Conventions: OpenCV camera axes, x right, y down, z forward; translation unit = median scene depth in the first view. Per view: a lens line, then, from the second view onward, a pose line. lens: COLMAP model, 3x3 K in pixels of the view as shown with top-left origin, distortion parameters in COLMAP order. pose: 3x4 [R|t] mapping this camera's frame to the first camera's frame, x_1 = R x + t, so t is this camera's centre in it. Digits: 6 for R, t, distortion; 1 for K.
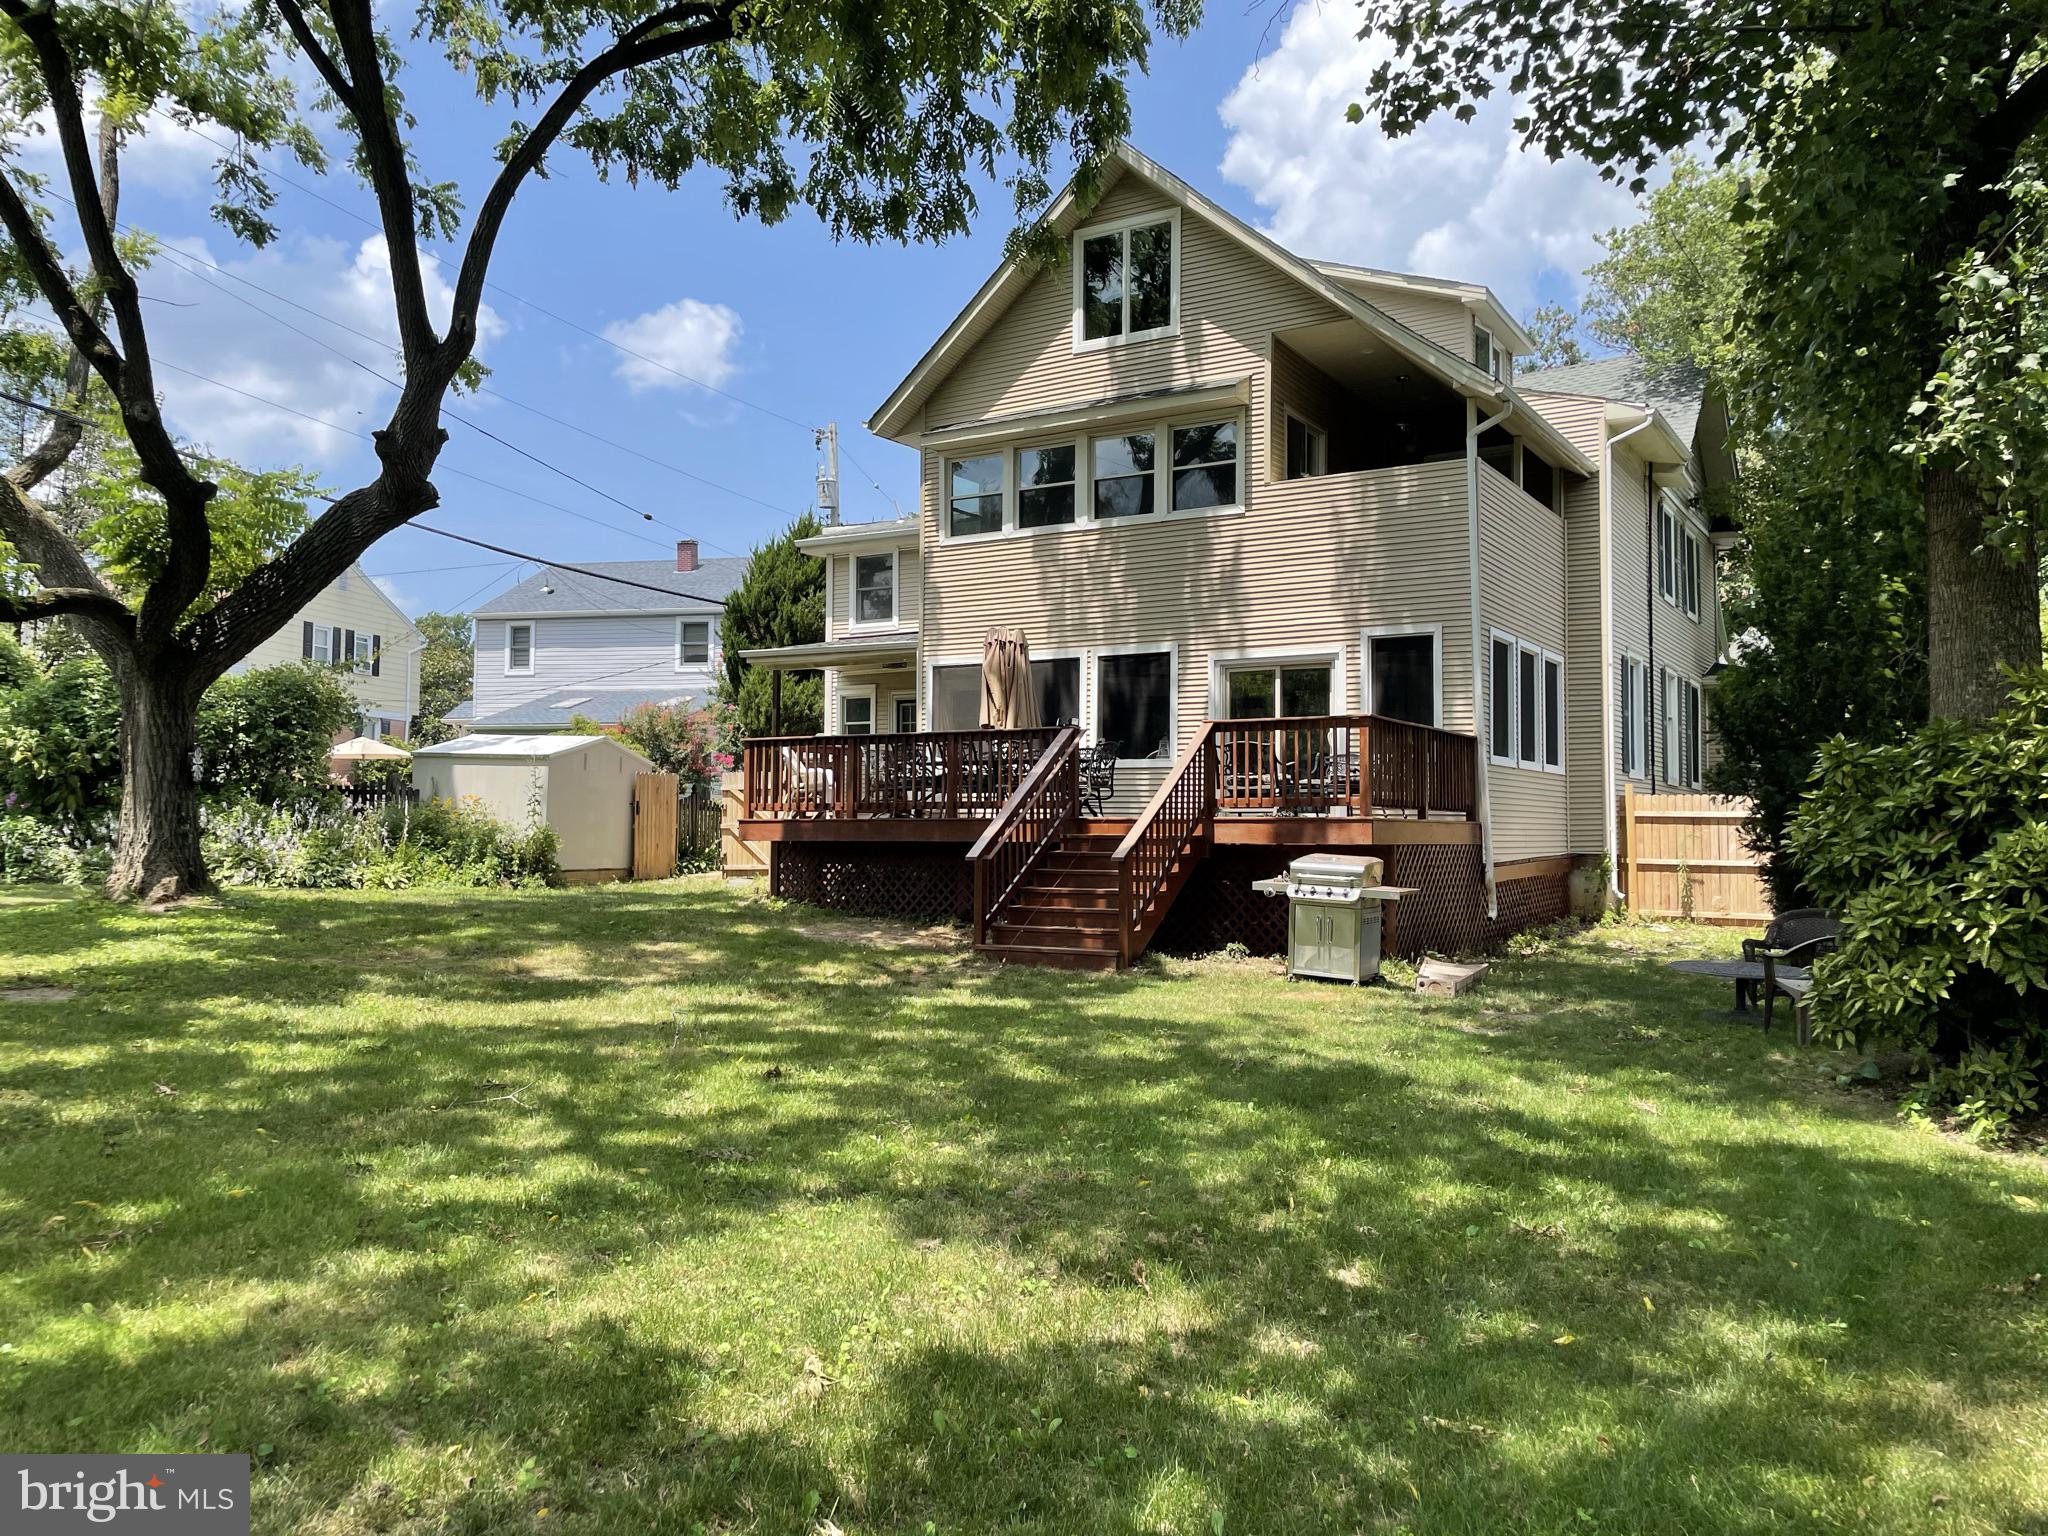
lens RADIAL K [[1565.2, 0, 947.0], [0, 1565.2, 766.6], [0, 0, 1]] dist [0.051602, -0.002381]
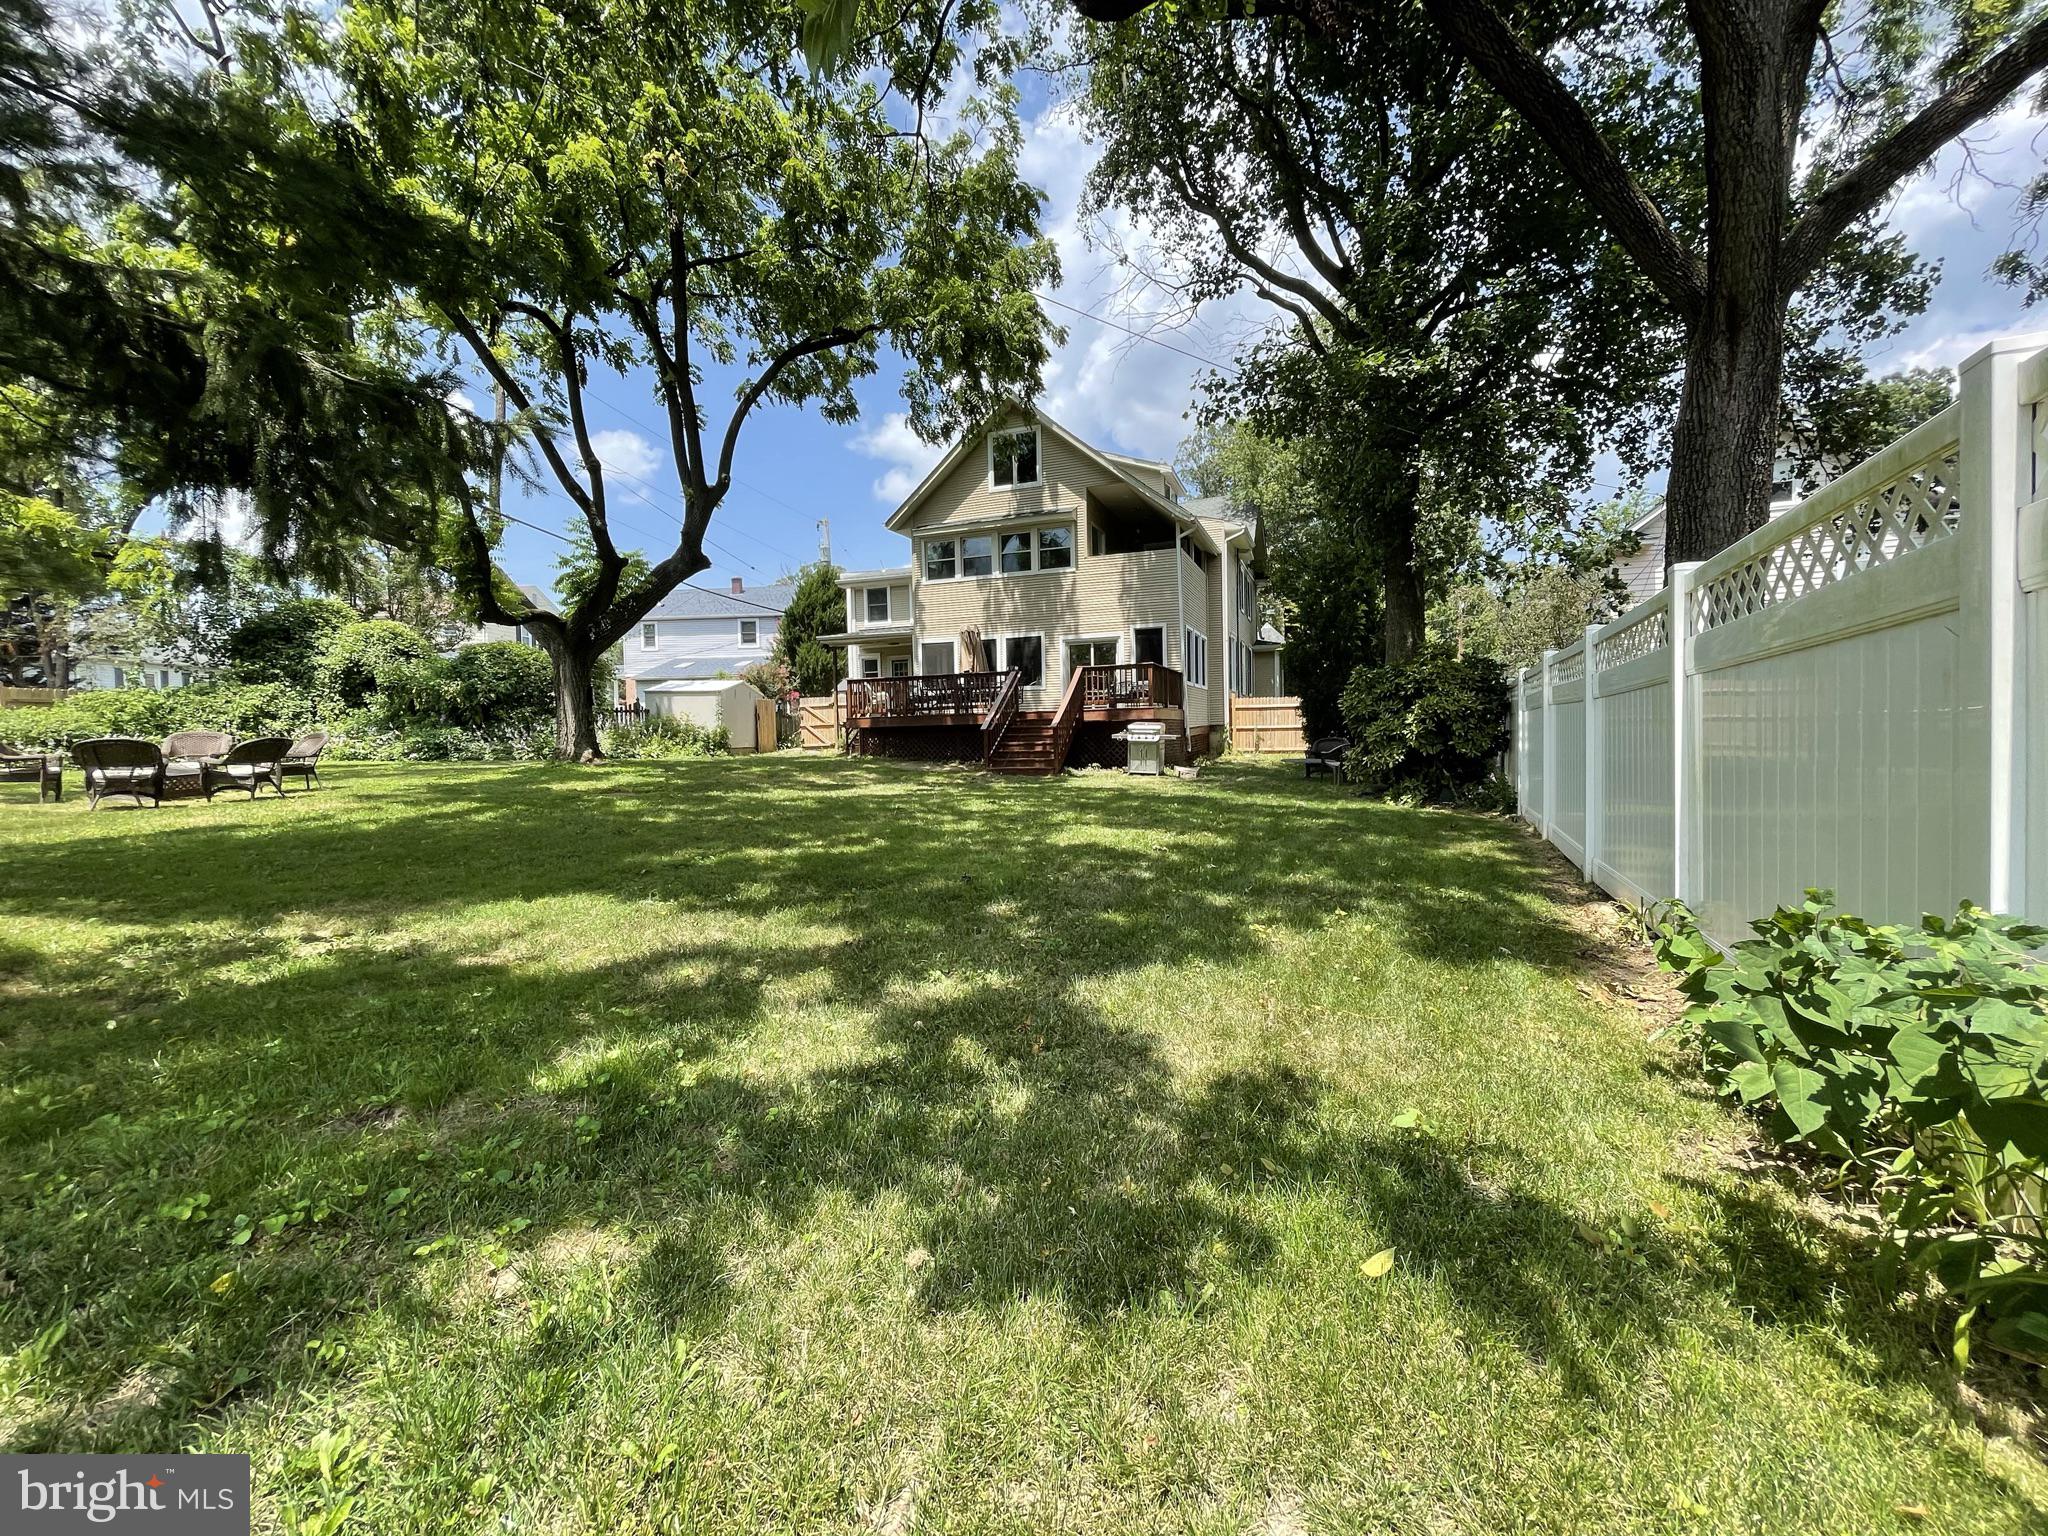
lens RADIAL K [[853.2, 0, 970.9], [0, 853.2, 770.3], [0, 0, 1]] dist [-0.001337, -0.000072]
pose [[0.983729, -0.035285, 0.176161, -0.166543], [0.020419, 0.996129, 0.085500, 0.009000], [-0.178496, -0.080511, 0.980641, -0.149538]]
